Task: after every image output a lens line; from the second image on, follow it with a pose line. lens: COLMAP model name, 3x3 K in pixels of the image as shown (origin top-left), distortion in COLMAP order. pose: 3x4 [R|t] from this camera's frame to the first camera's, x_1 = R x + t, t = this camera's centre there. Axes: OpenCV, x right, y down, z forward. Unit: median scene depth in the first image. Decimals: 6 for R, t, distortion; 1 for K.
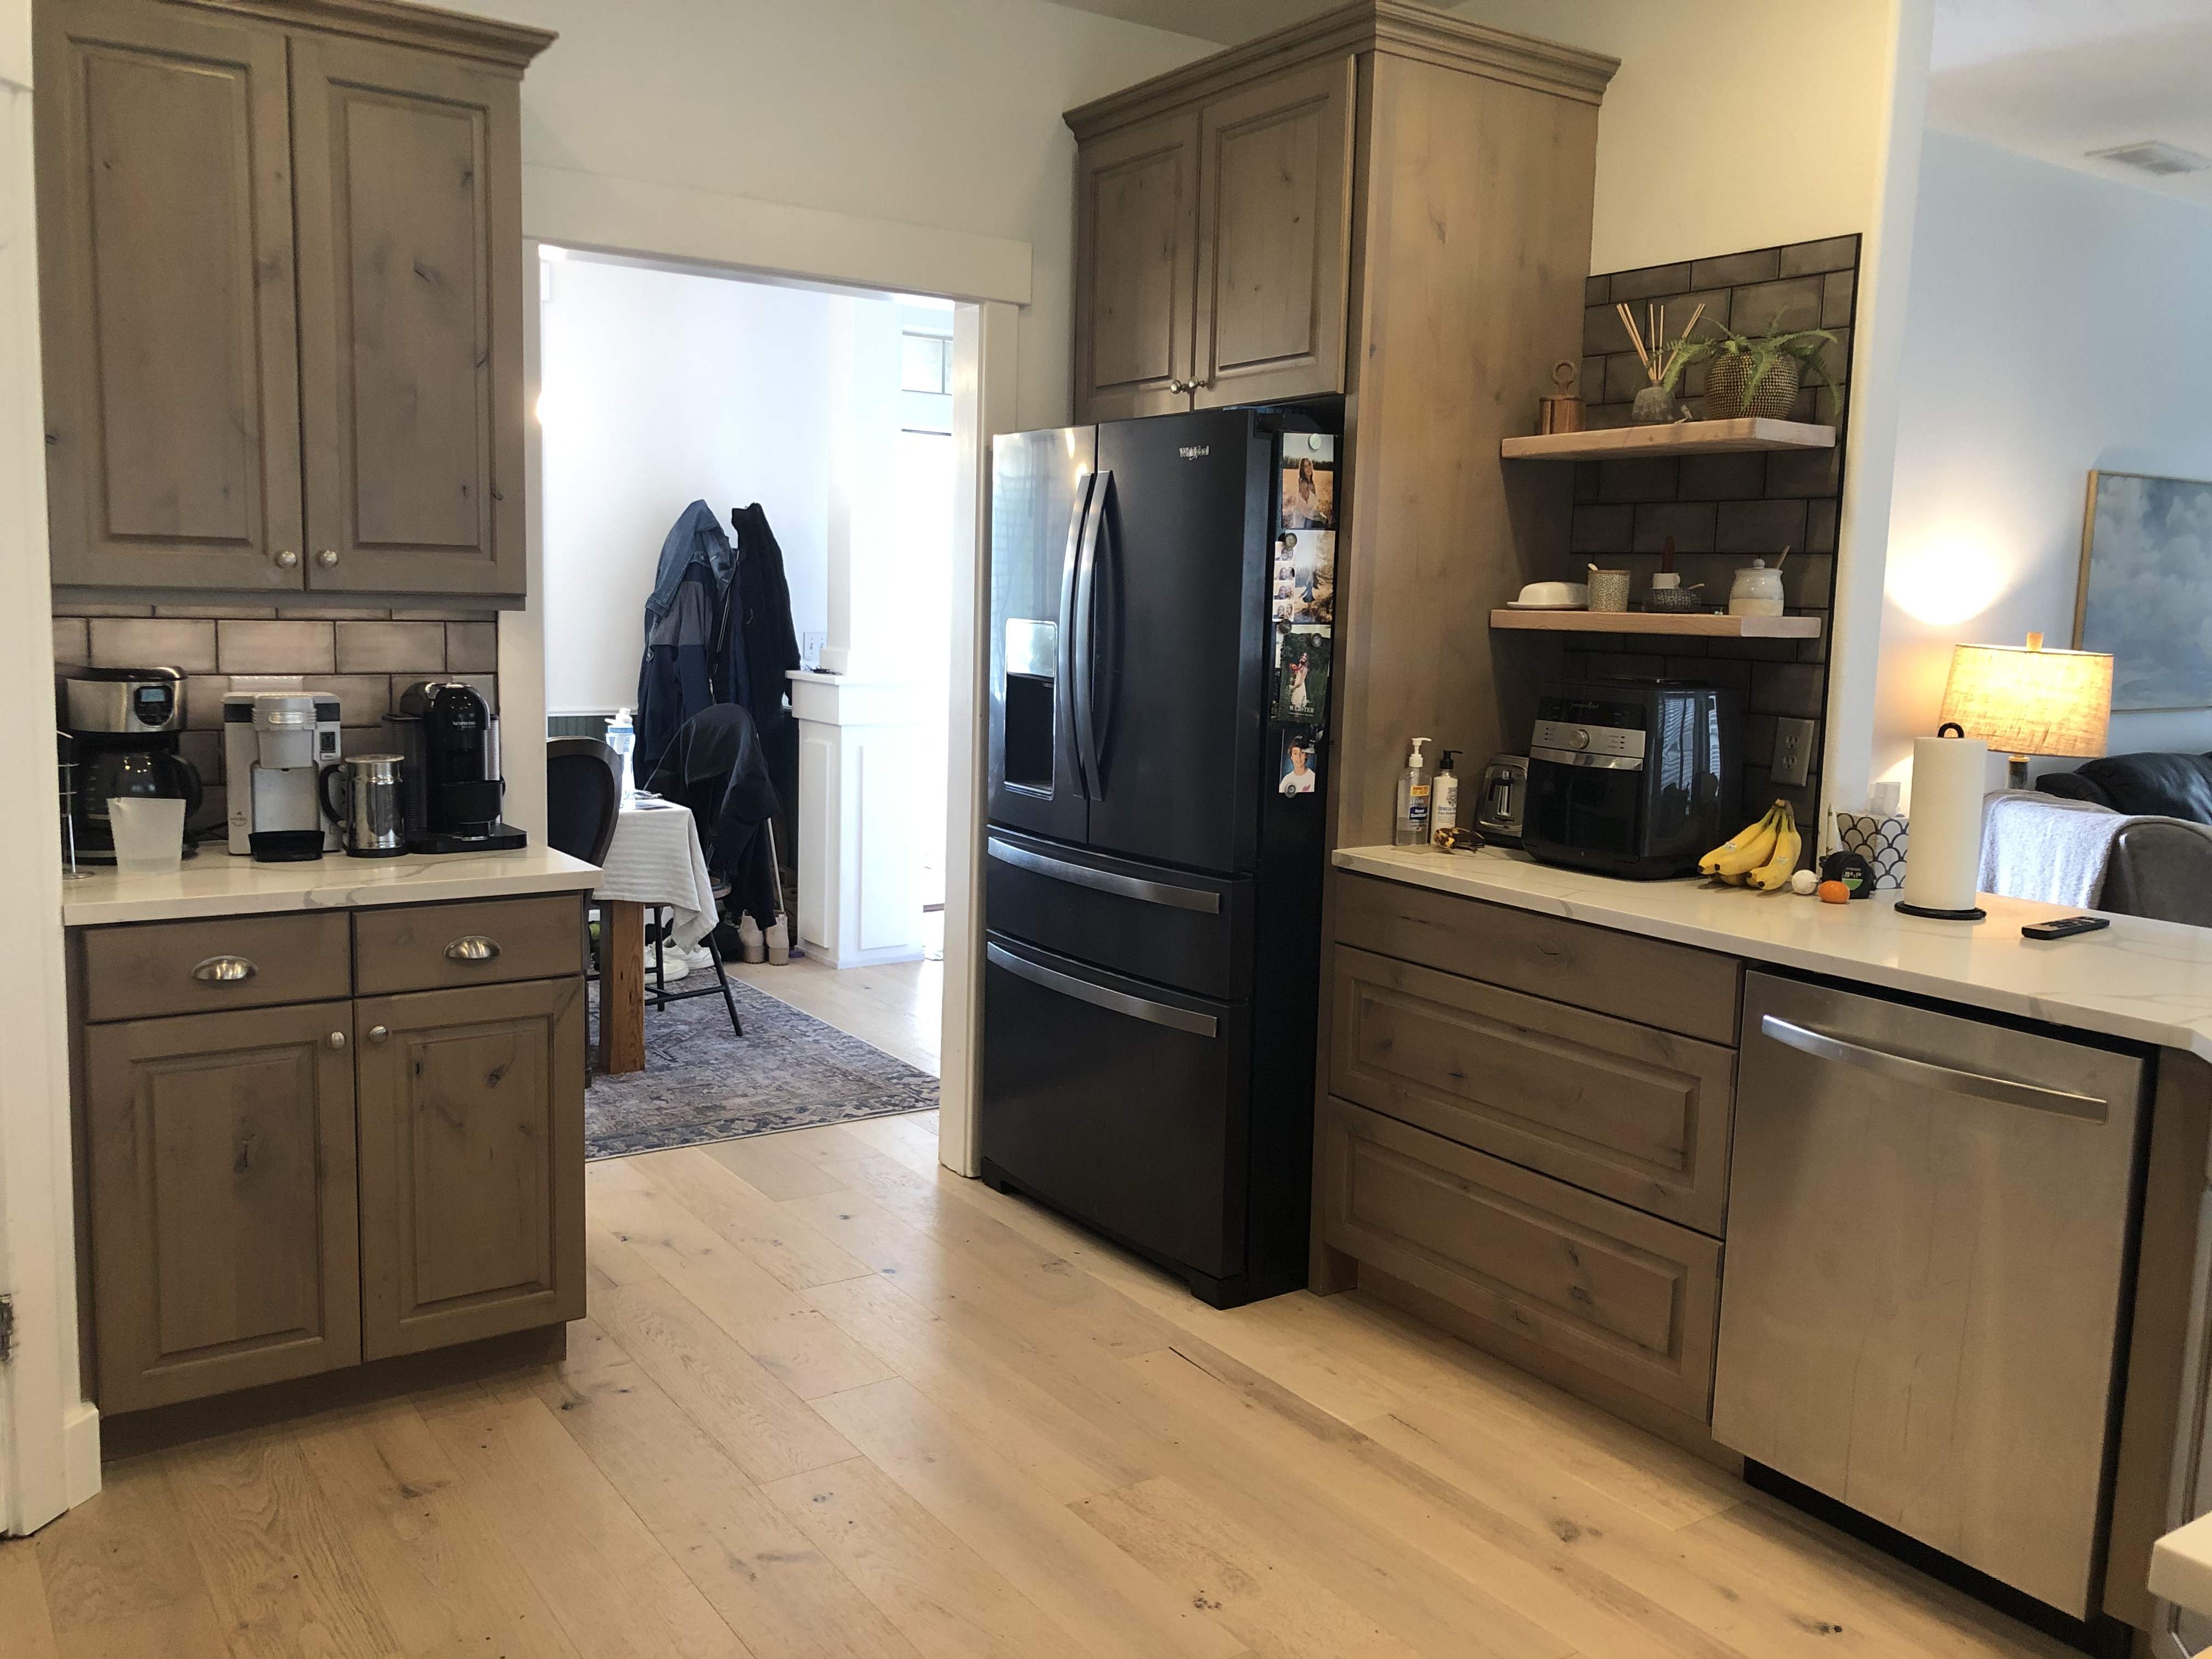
lens RADIAL K [[1761.1, 0, 1105.3], [0, 1761.1, 841.3], [0, 0, 1]] dist [-0.001328, -0.009491]
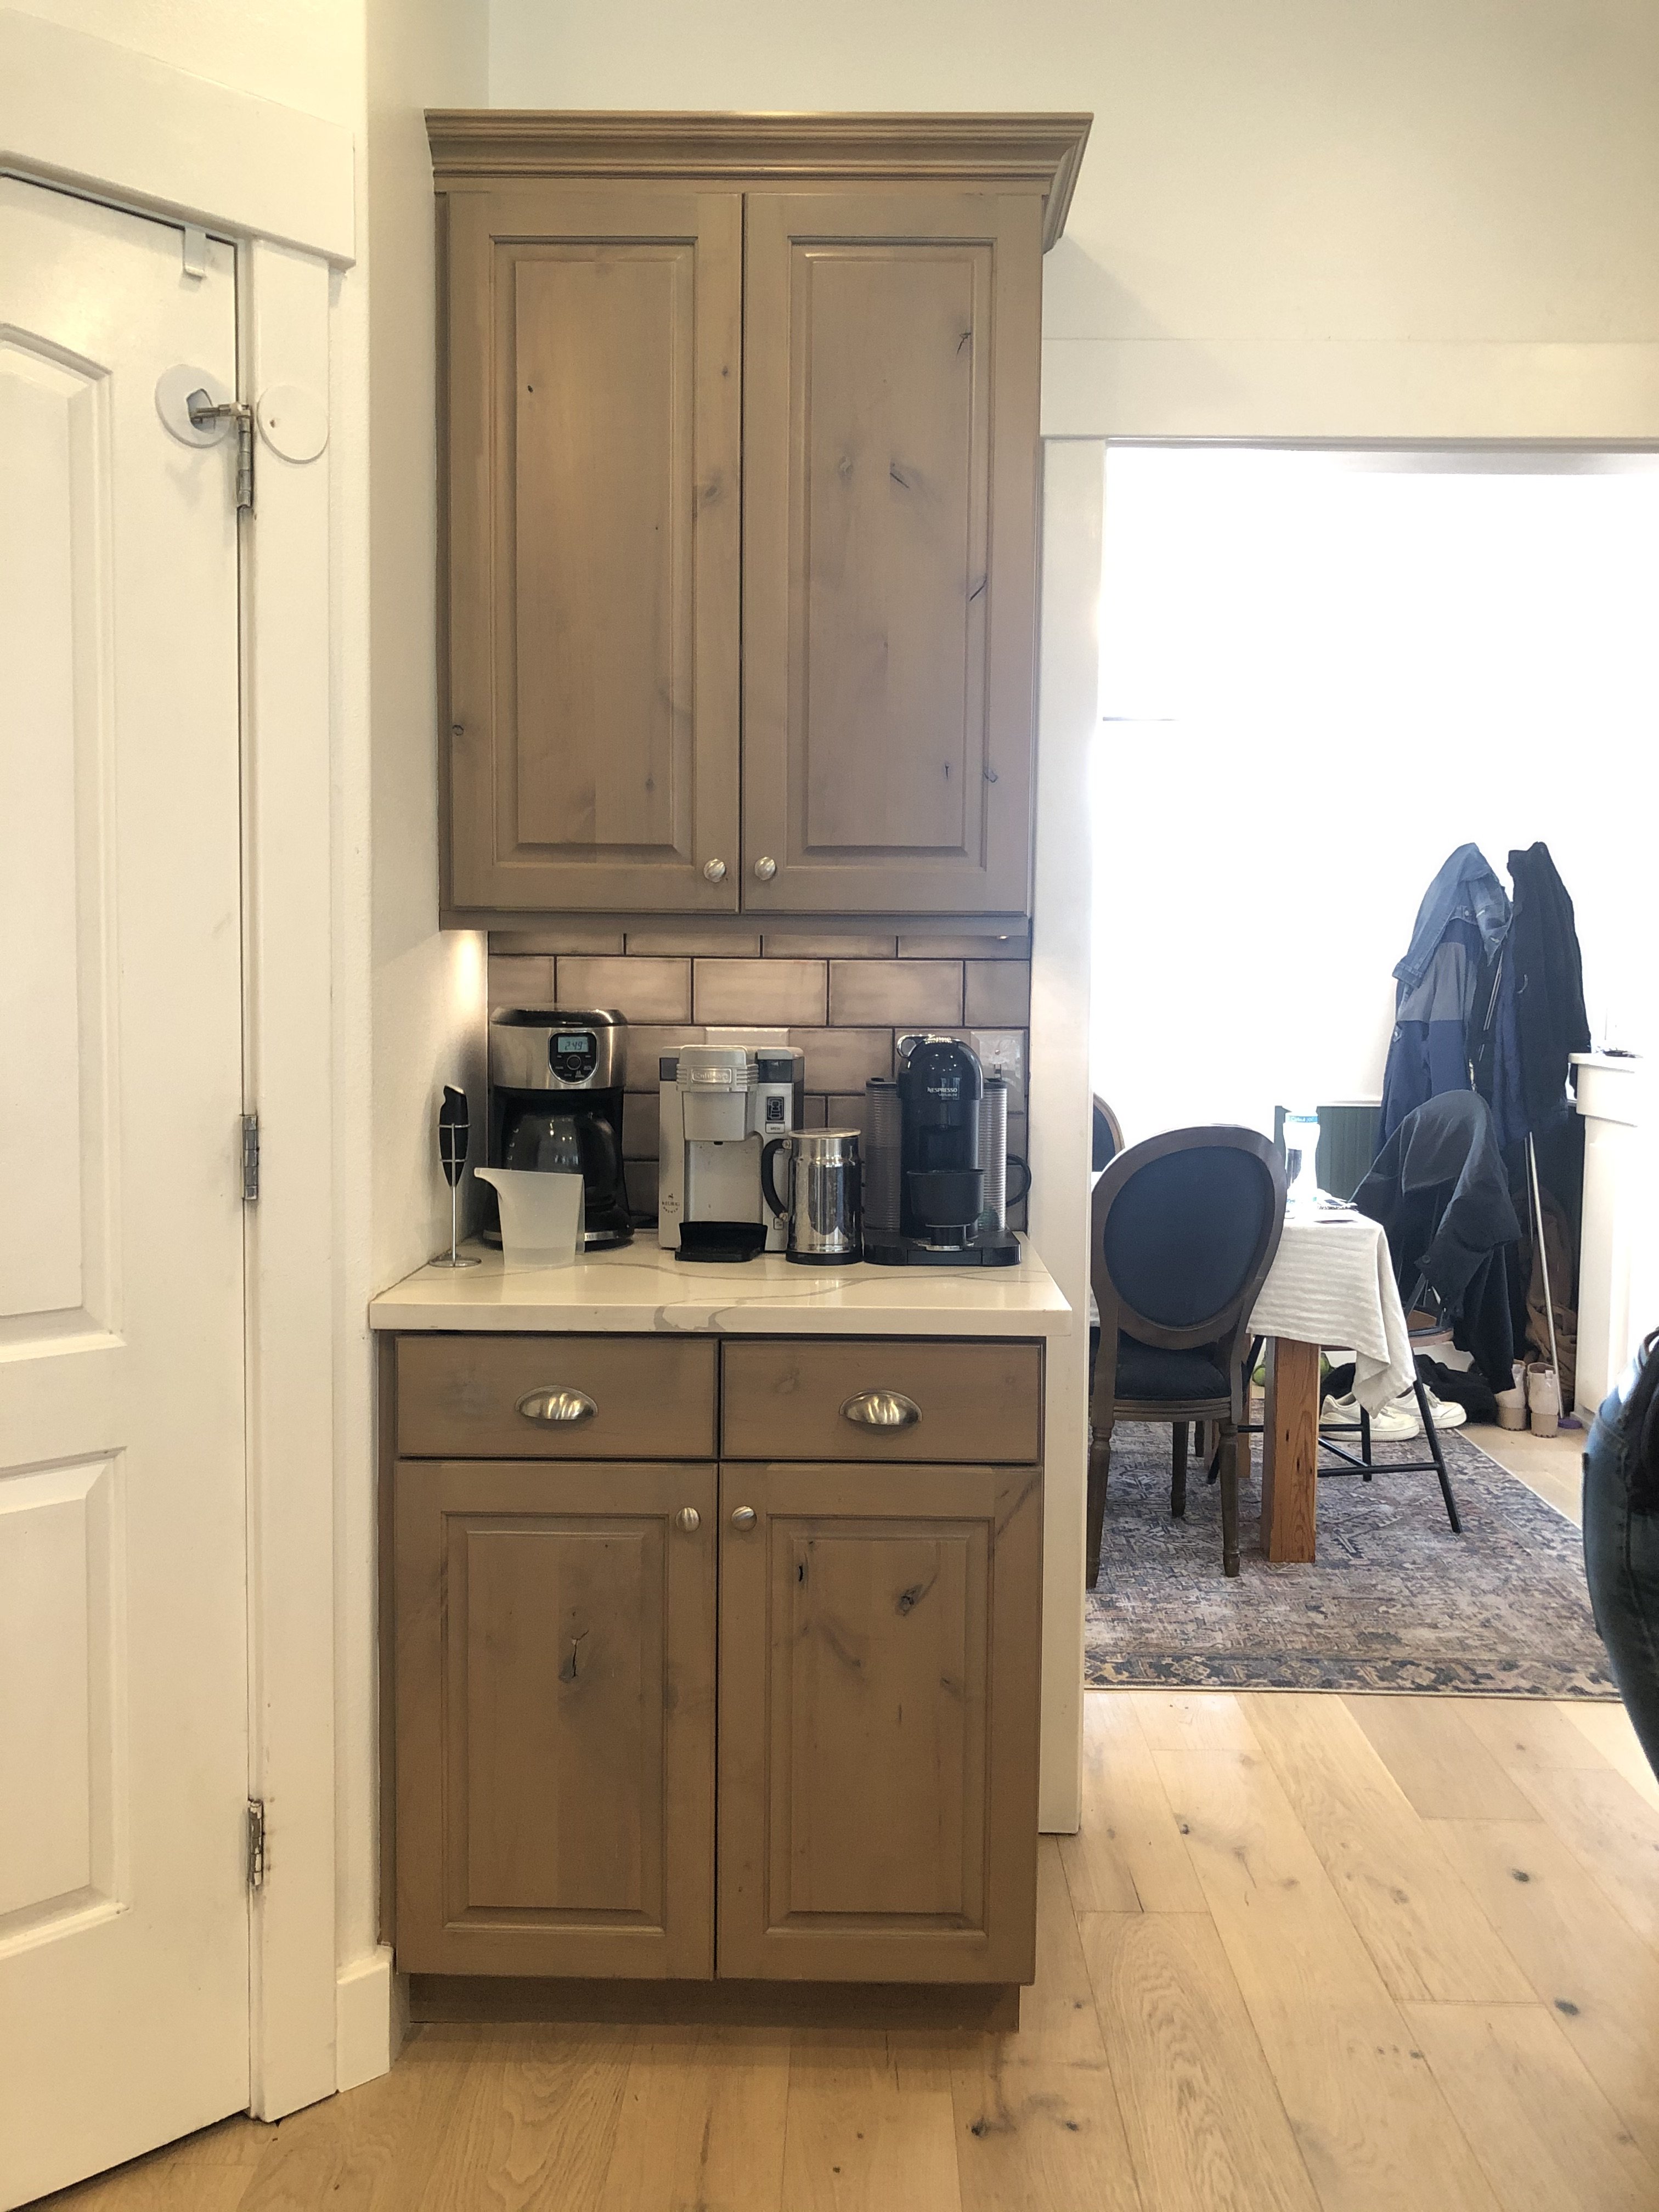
lens RADIAL K [[1815.0, 0, 835.7], [0, 1815.0, 1100.2], [0, 0, 1]] dist [0.012578, -0.003600]
pose [[0.818024, 0.019508, -0.574853, 0.029532], [-0.066522, 0.995927, -0.060864, -0.013475], [0.571324, 0.088029, 0.815990, 0.350443]]
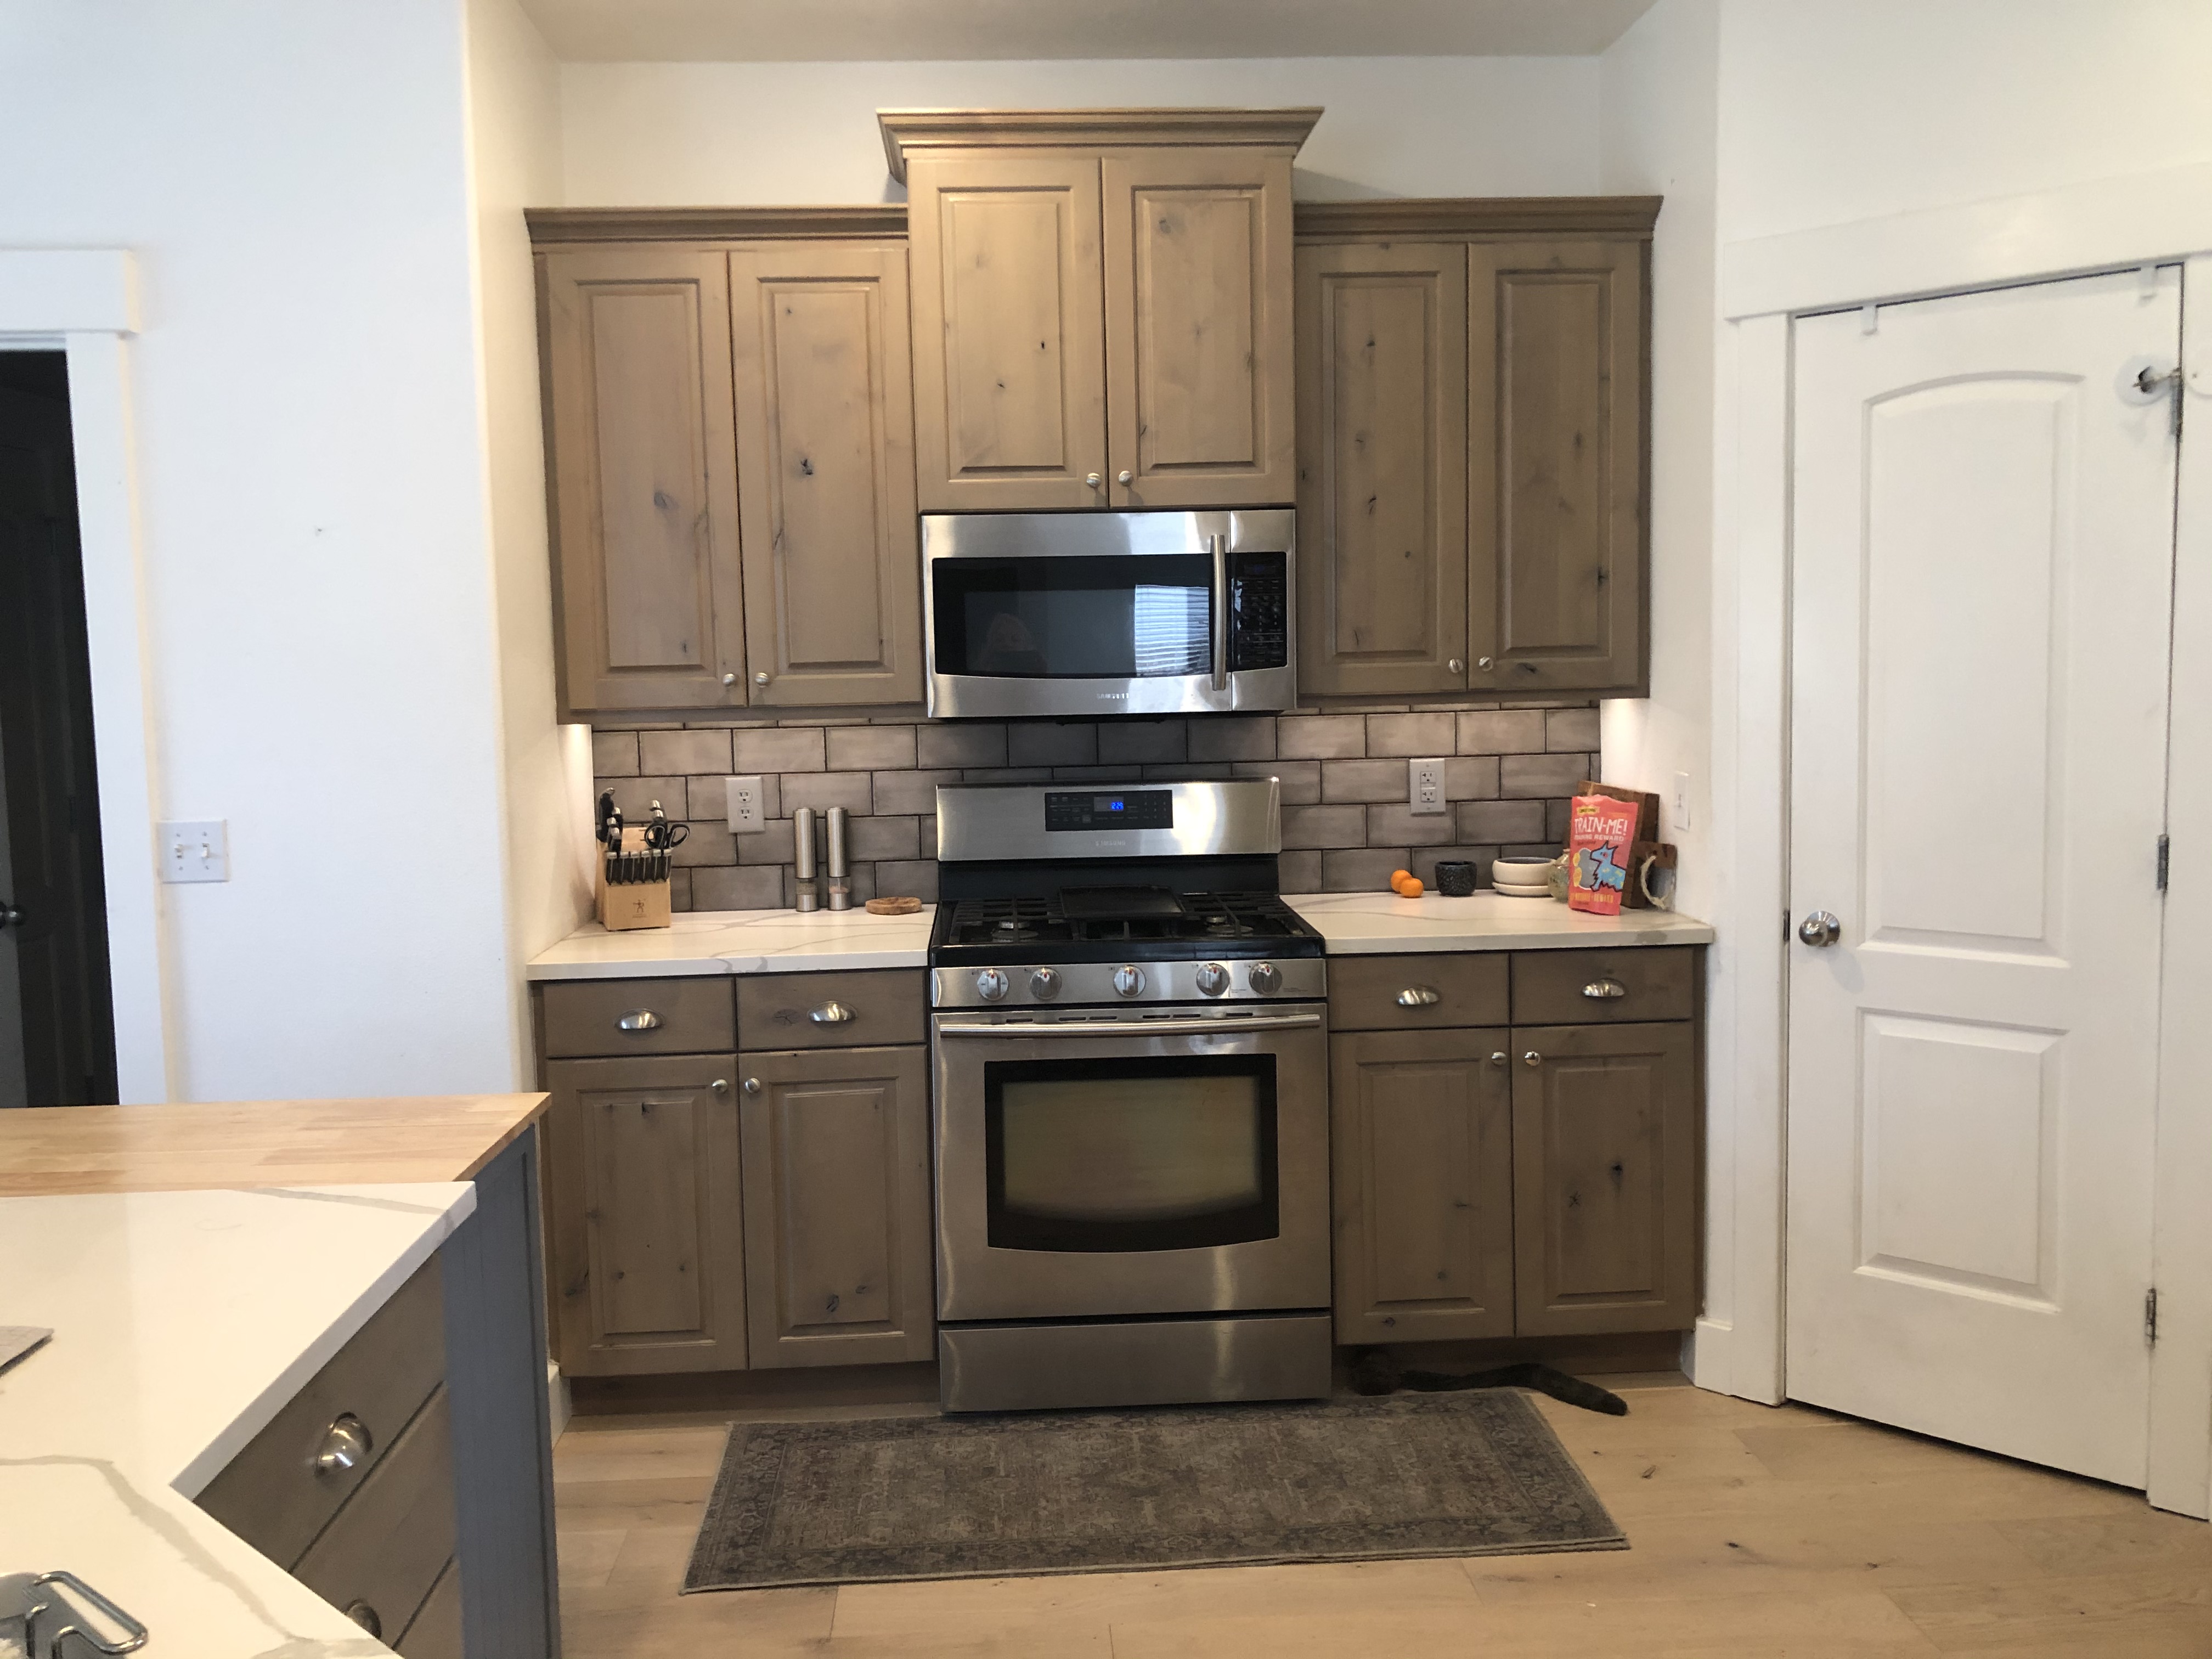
lens RADIAL K [[1815.0, 0, 1109.2], [0, 1815.0, 812.1], [0, 0, 1]] dist [0.012578, -0.003600]
pose [[-0.518493, 0.056221, -0.853232, 0.582359], [-0.109138, 0.985324, 0.131246, -0.106858], [0.848088, 0.161171, -0.504748, 0.746842]]
